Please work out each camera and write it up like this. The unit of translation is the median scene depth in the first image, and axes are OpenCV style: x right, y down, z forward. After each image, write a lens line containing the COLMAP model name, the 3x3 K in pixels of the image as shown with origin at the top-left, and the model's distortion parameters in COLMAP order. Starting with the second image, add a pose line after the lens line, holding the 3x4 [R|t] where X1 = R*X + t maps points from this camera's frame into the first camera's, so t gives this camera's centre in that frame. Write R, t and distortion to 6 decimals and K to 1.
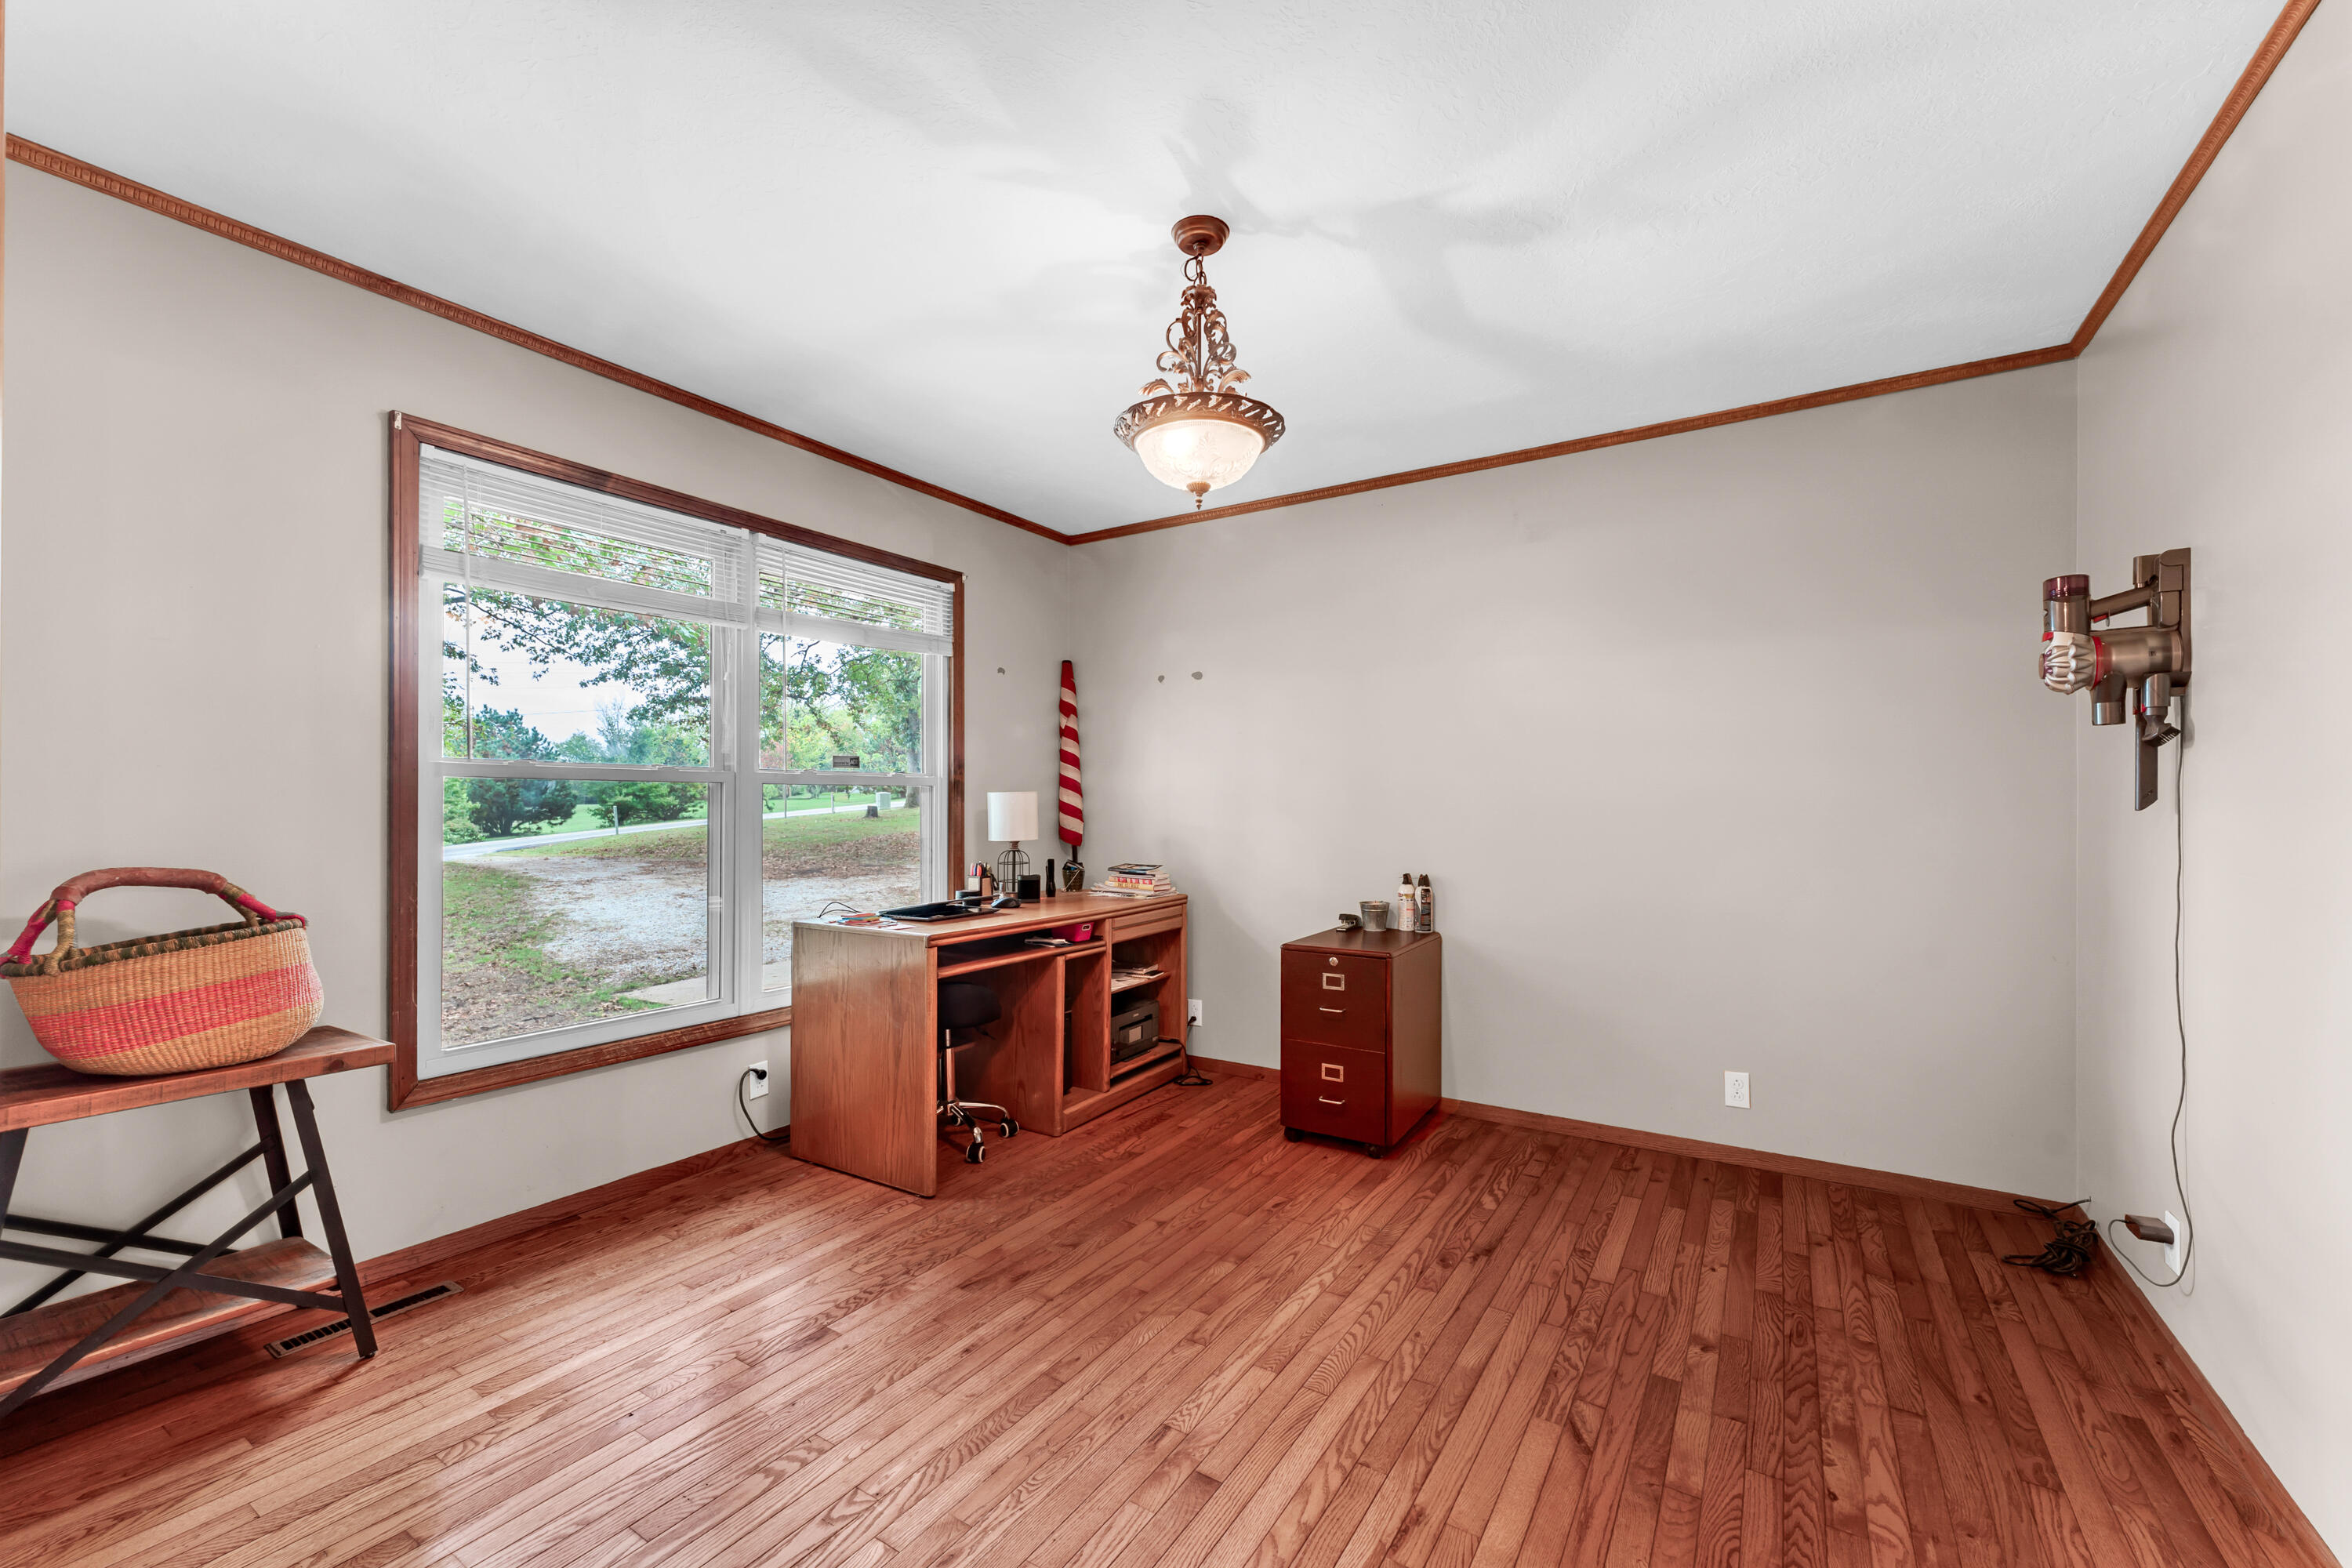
lens RADIAL K [[956.4, 0, 1163.7], [0, 956.4, 792.3], [0, 0, 1]] dist [-0.000600, -0.001100]
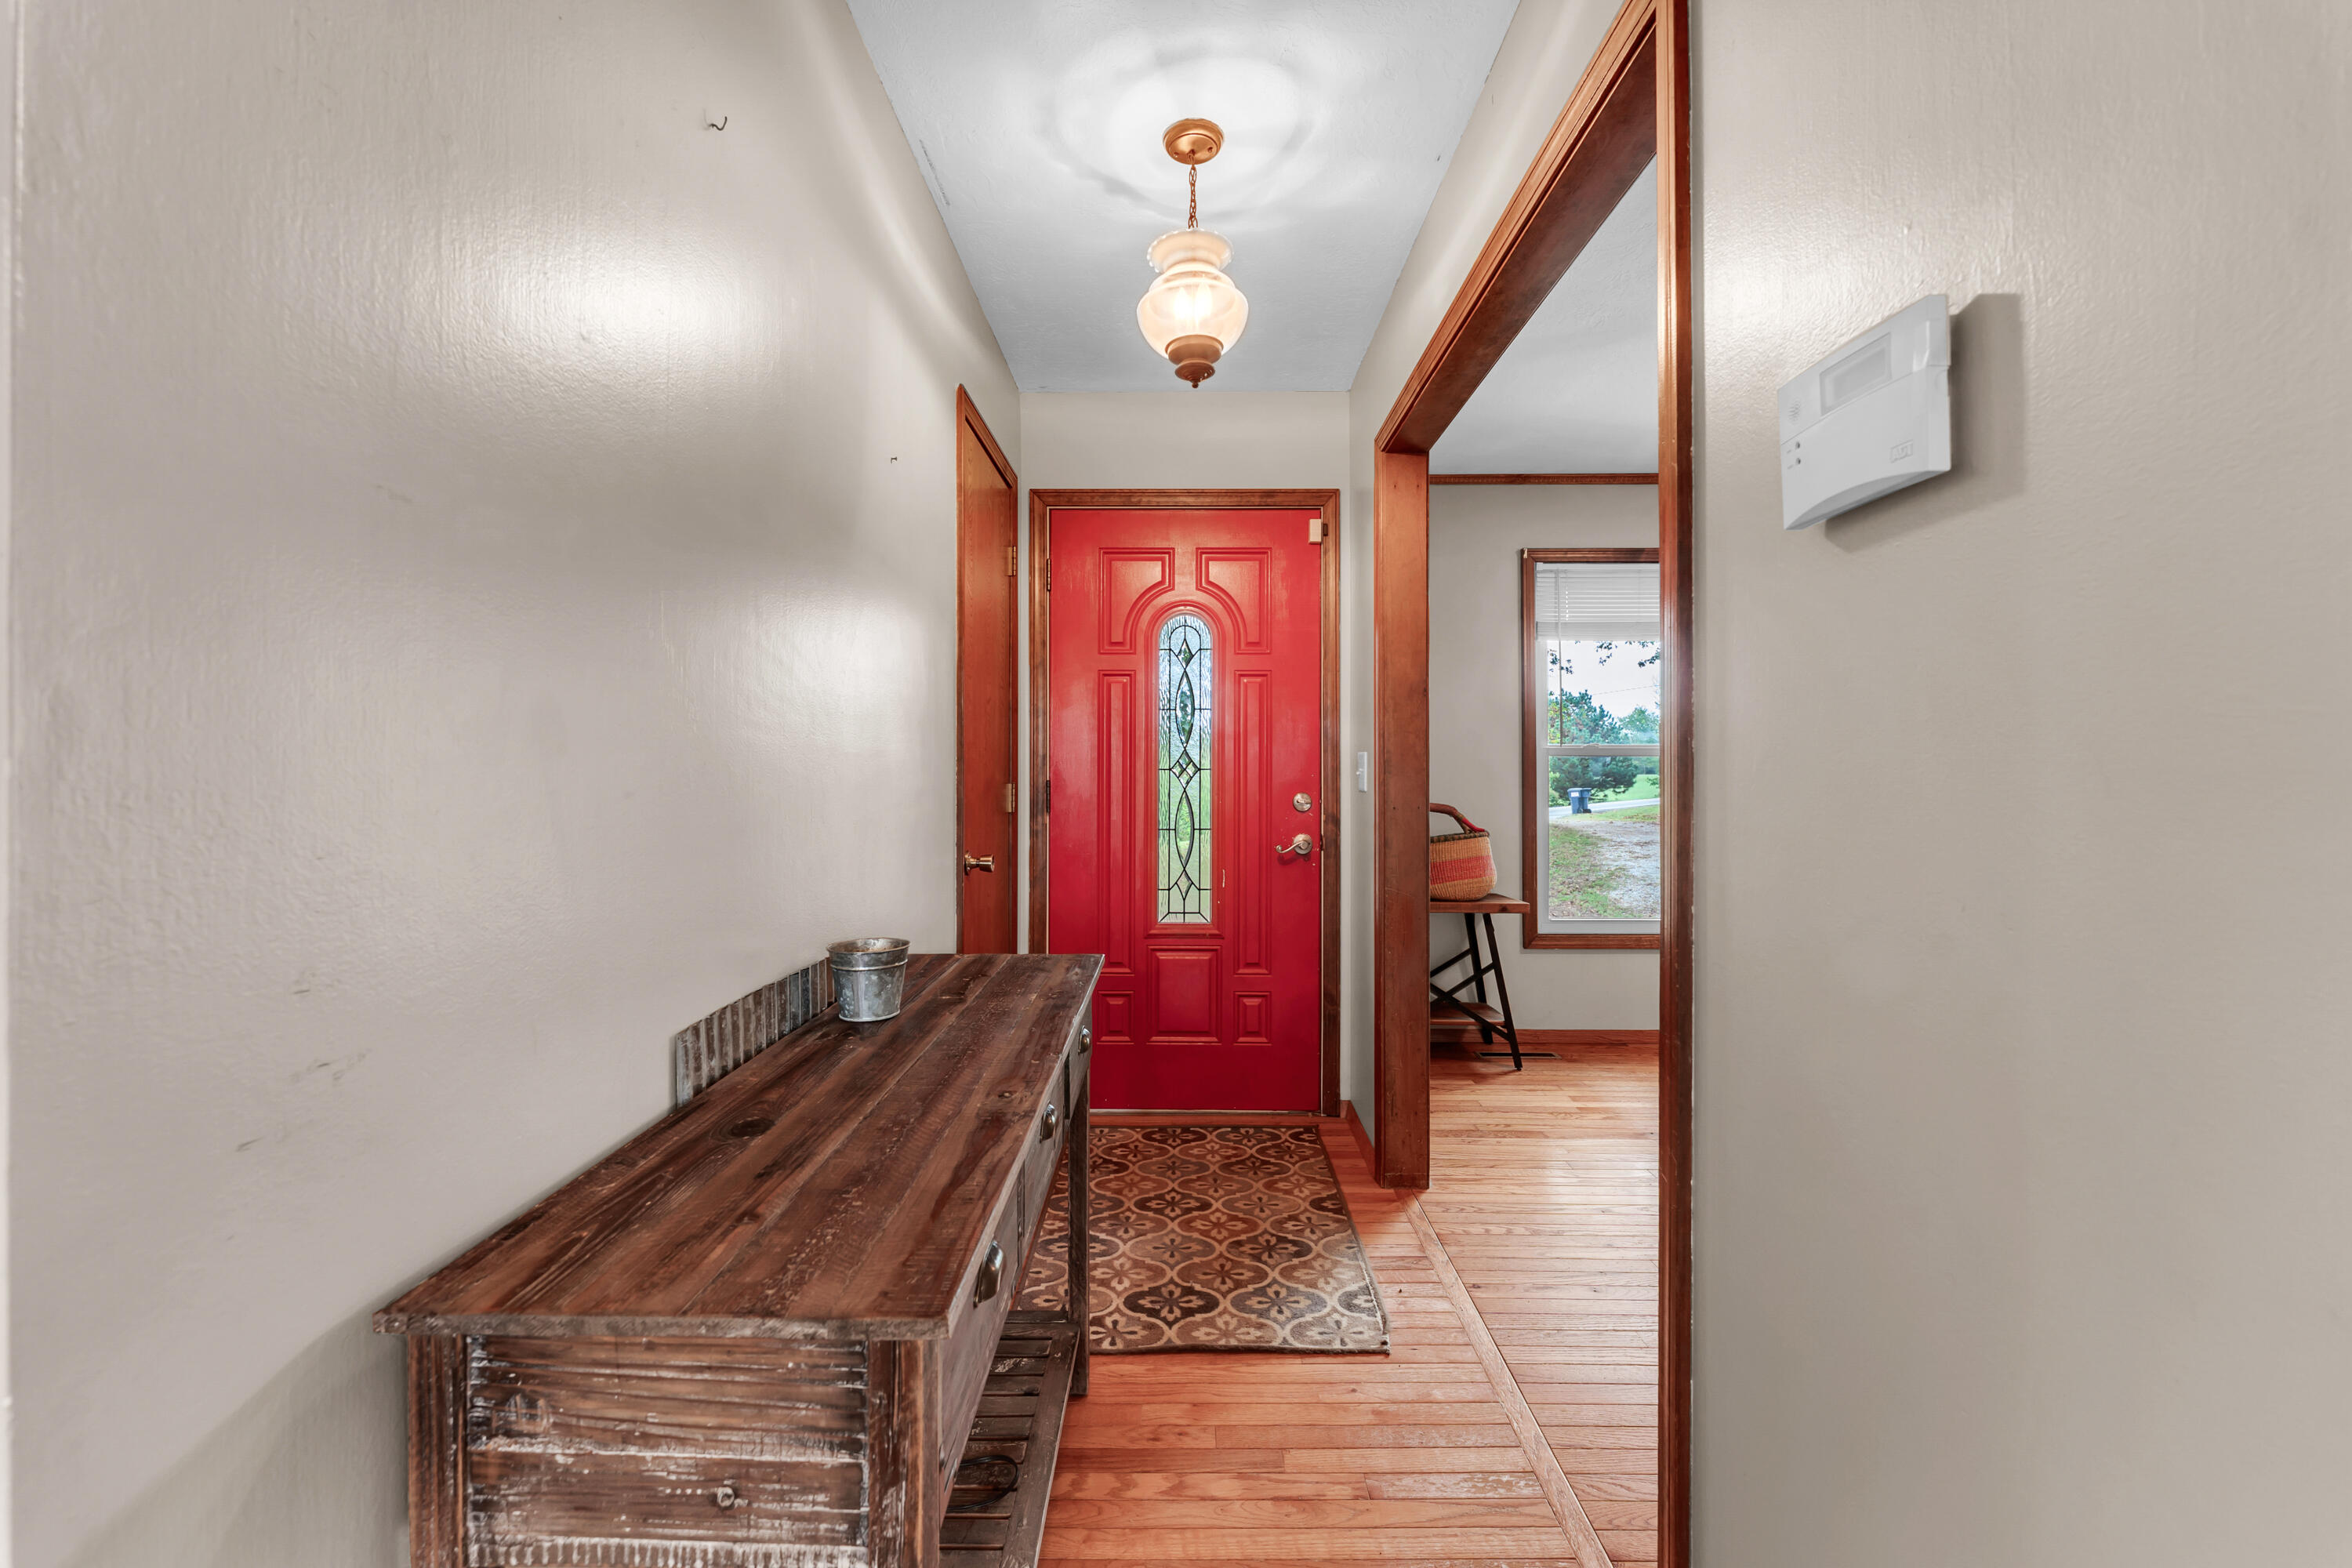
lens RADIAL K [[956.4, 0, 1172.7], [0, 956.4, 768.6], [0, 0, 1]] dist [-0.000600, -0.001100]
pose [[0.536918, -0.004005, -0.843625, 0.331131], [0.009188, 0.999957, 0.001100, -0.001912], [0.843584, -0.008341, 0.536932, -0.492576]]
